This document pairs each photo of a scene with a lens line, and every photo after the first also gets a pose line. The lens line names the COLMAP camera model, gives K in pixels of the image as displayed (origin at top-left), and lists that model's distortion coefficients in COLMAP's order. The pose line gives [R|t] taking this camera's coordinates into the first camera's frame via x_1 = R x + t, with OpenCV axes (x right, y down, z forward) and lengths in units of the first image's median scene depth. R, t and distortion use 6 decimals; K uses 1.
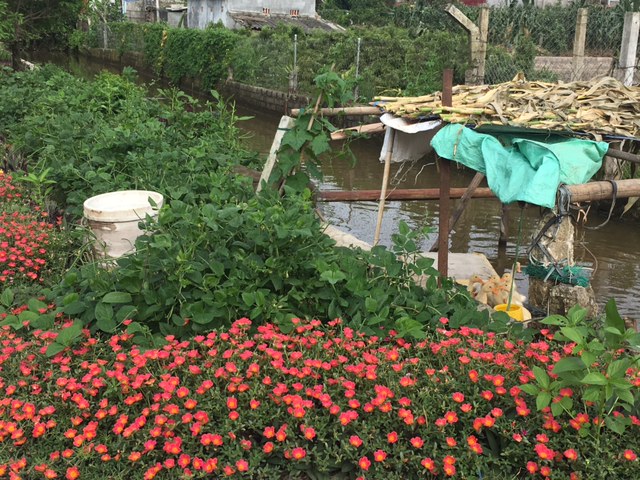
lens RADIAL K [[831.0, 0, 317.4], [0, 831.0, 238.5], [0, 0, 1]] dist [0.032740, 0.070447]
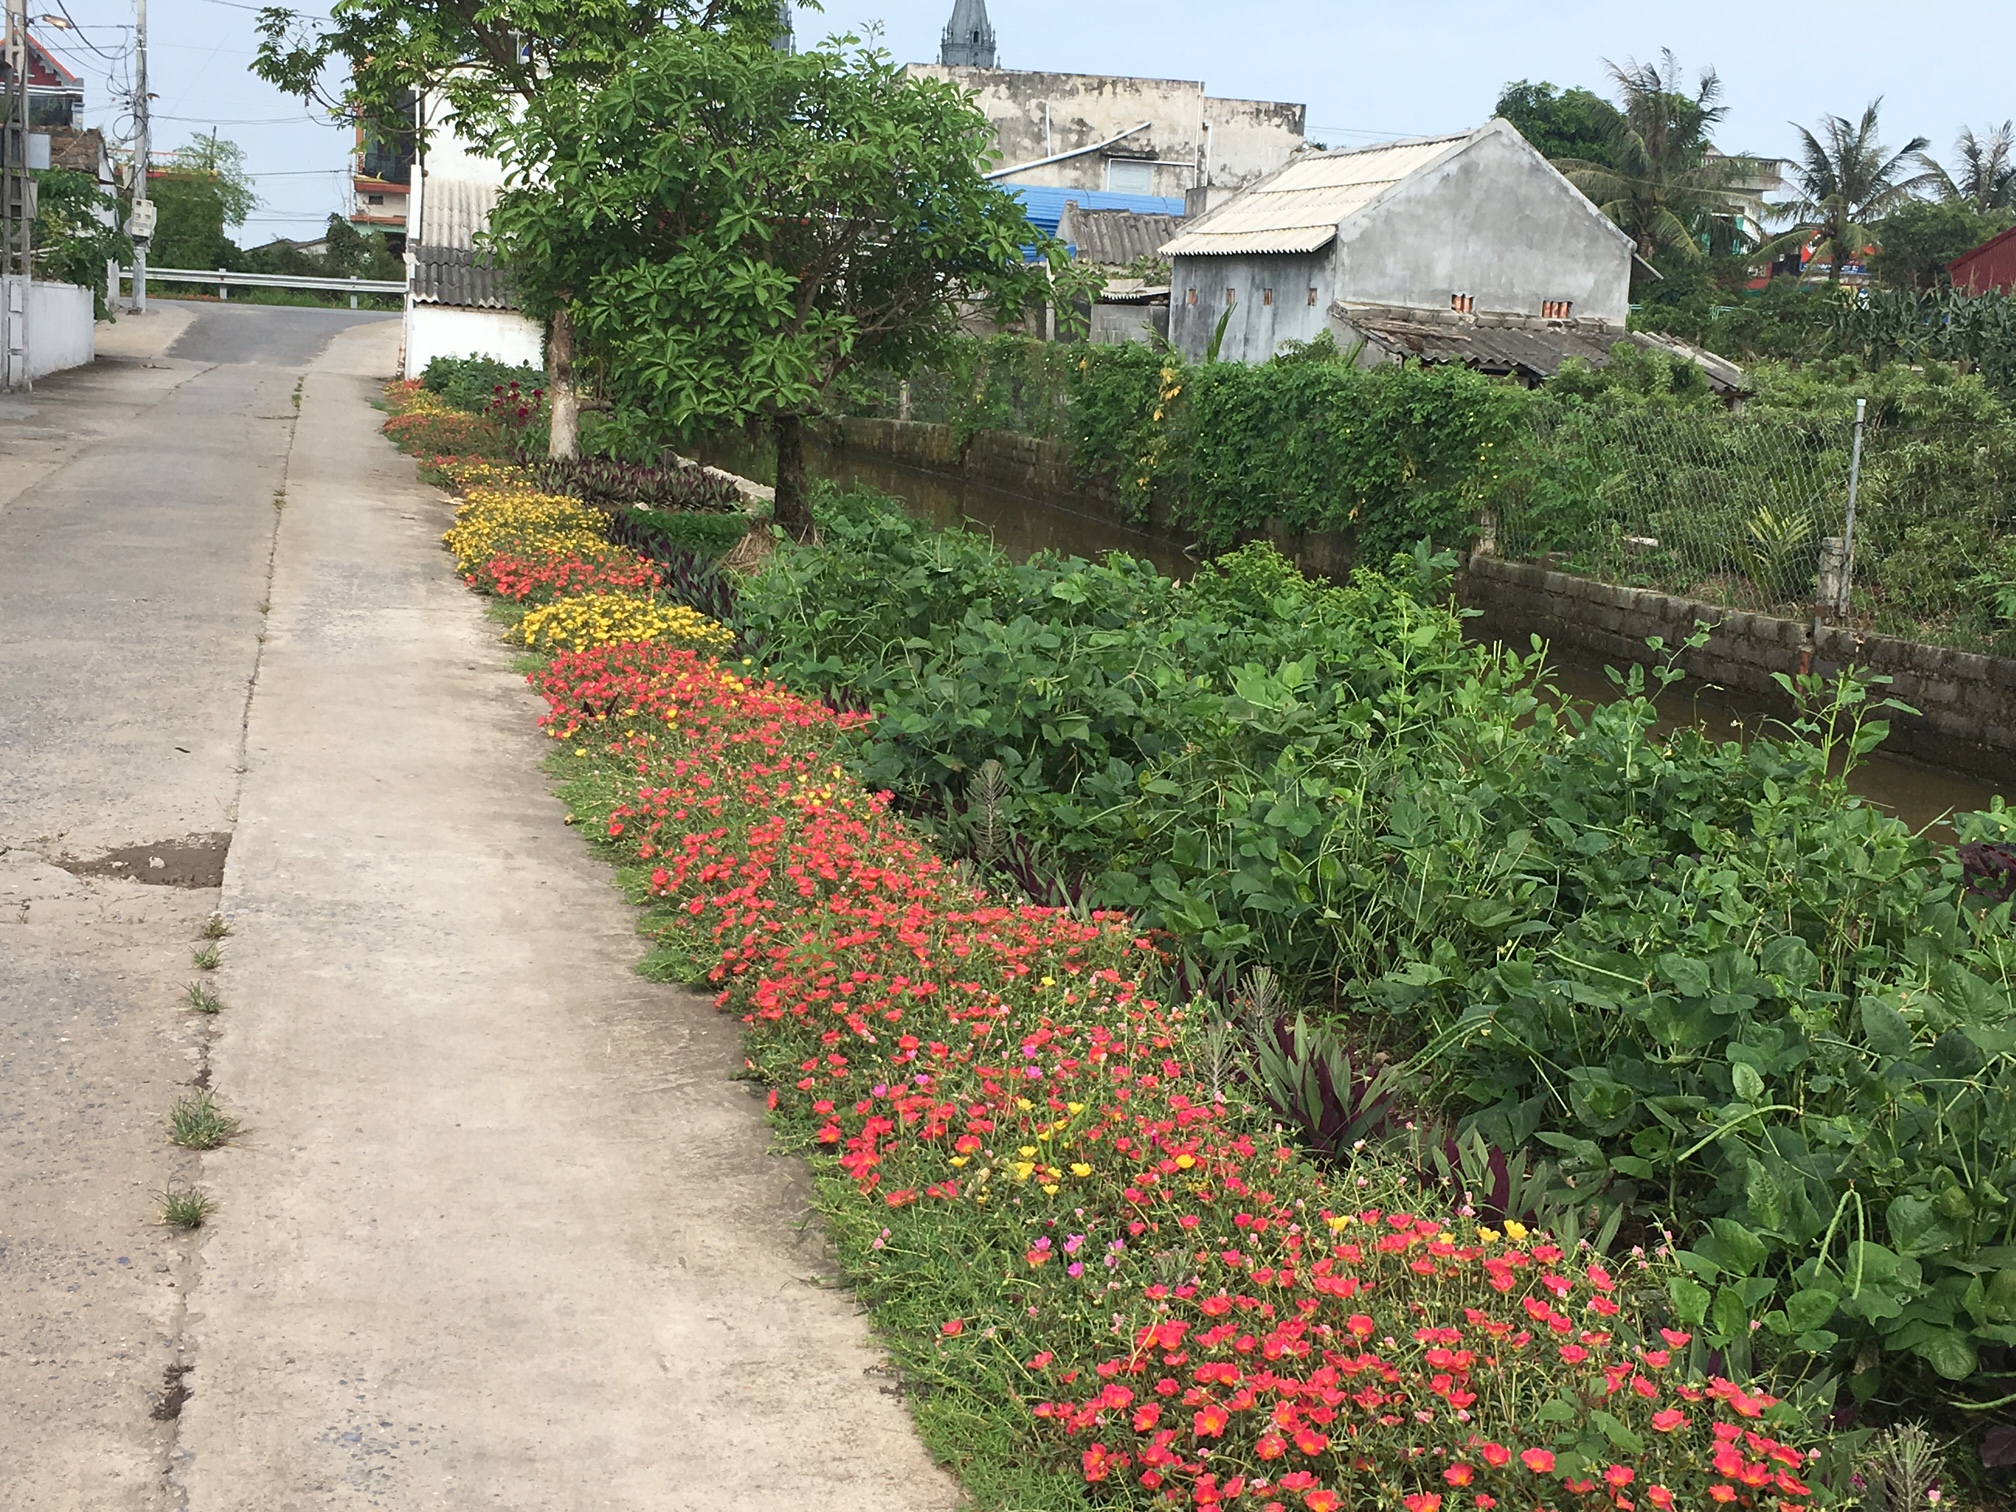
lens RADIAL K [[2617.7, 0, 999.7], [0, 2617.7, 751.2], [0, 0, 1]] dist [0.032740, 0.070447]
pose [[0.987799, 0.035957, -0.151527, -0.077629], [-0.050176, 0.994578, -0.091086, -0.023805], [0.147431, 0.097578, 0.984247, 0.081604]]
